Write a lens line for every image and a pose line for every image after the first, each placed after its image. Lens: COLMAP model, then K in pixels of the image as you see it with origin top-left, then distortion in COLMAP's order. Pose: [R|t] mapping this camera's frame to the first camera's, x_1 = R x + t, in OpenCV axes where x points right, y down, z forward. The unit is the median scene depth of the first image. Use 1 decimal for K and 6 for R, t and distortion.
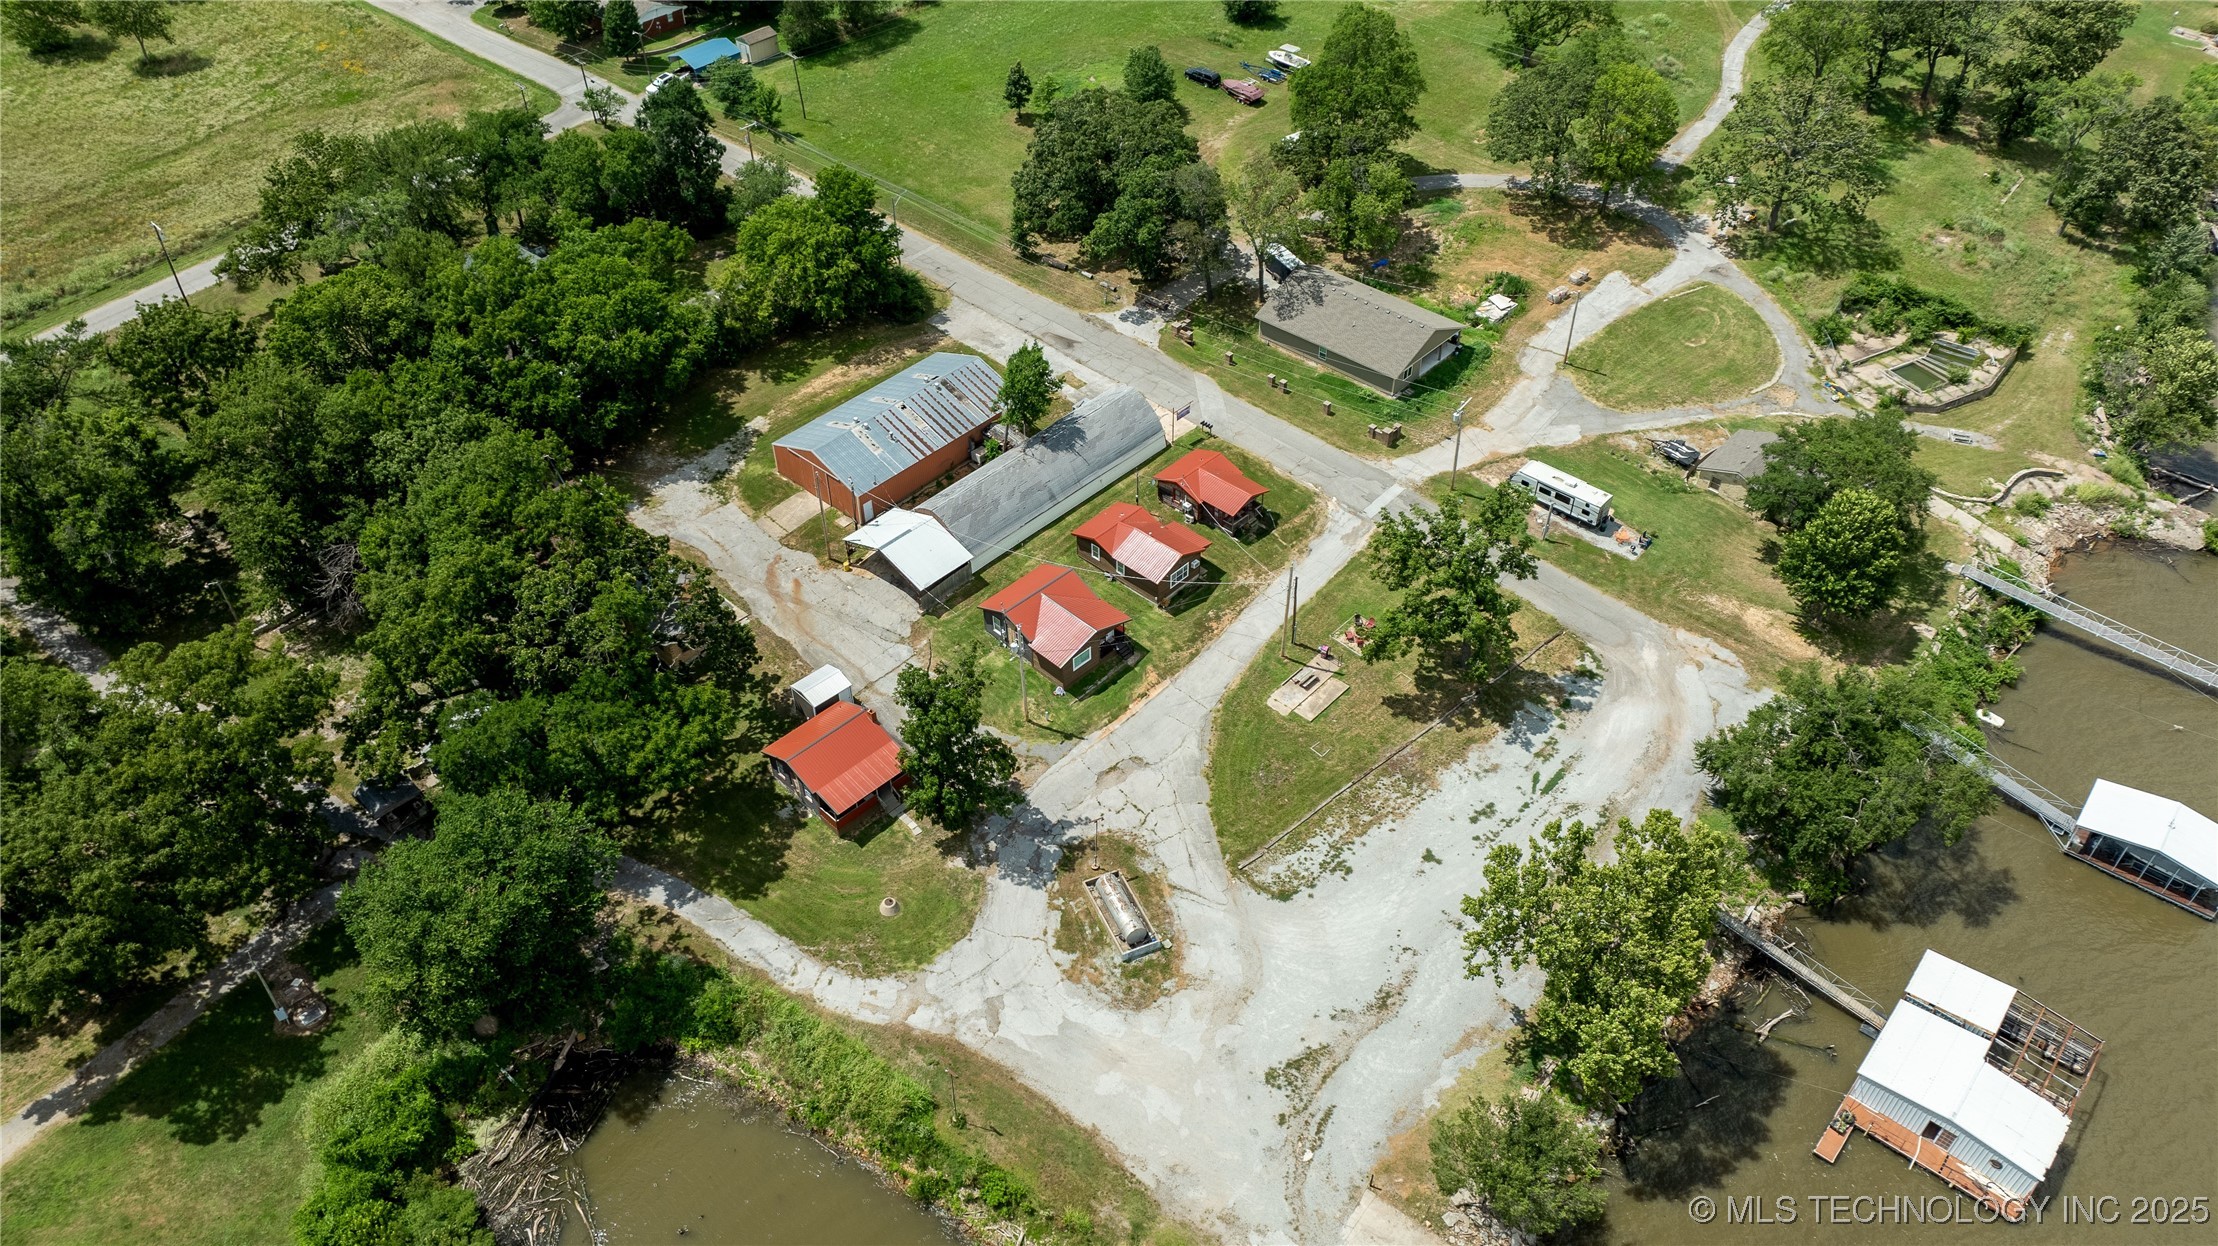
lens RADIAL K [[1658.7, 0, 1109.0], [0, 1658.7, 623.0], [0, 0, 1]] dist [-0.026695, -0.003371]
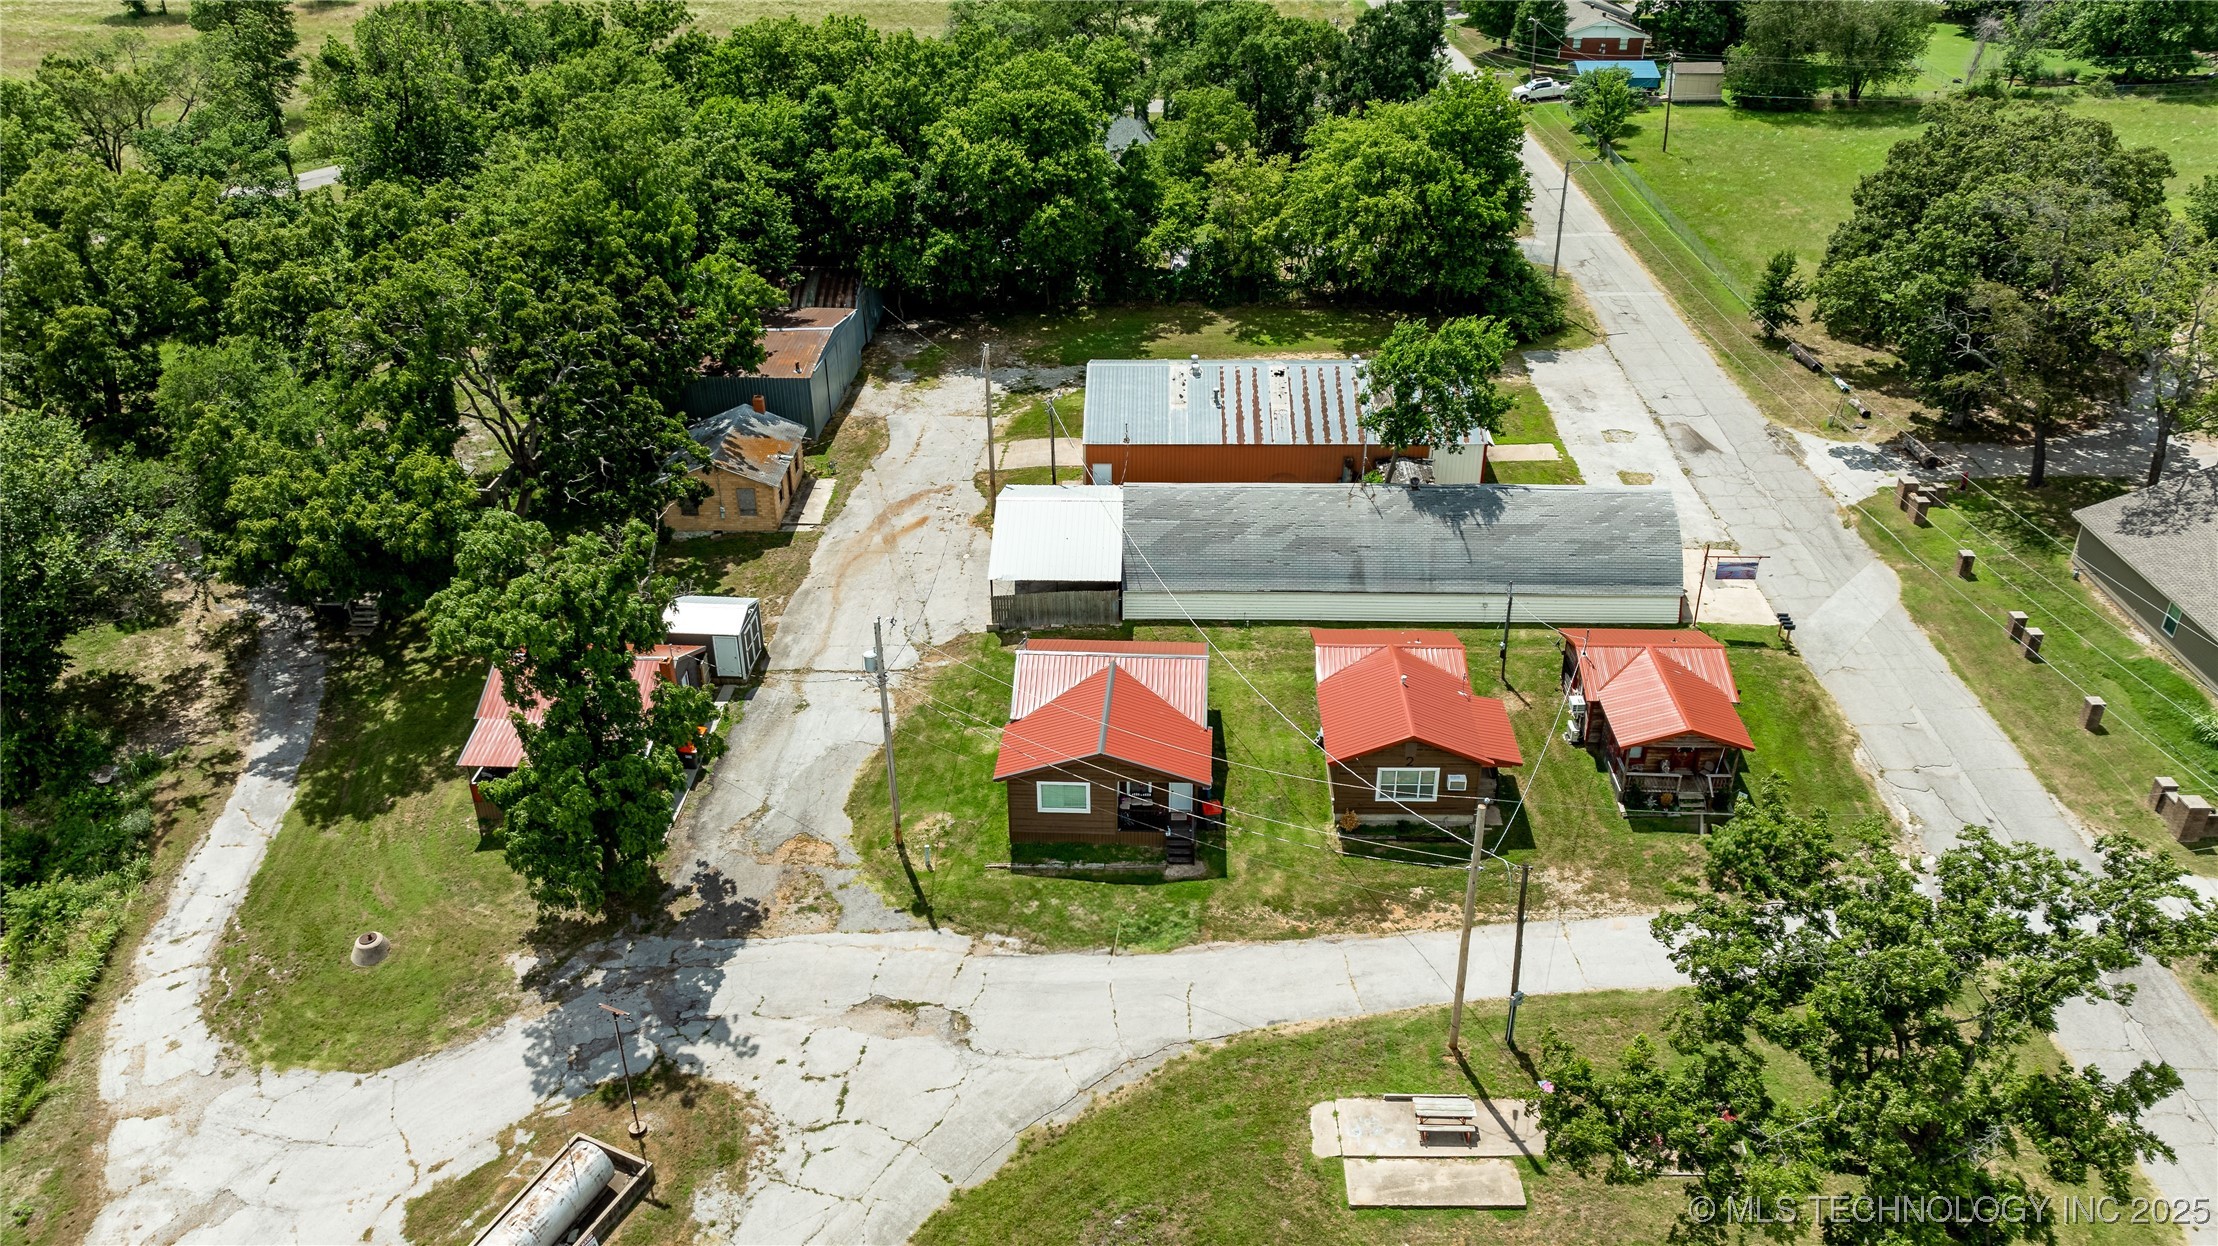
lens RADIAL K [[1658.7, 0, 1109.0], [0, 1658.7, 623.0], [0, 0, 1]] dist [-0.026695, -0.003371]
pose [[0.655795, 0.376695, -0.654243, 0.271508], [-0.507836, 0.861354, -0.013096, -0.019959], [0.558602, 0.340837, 0.756171, 0.629444]]
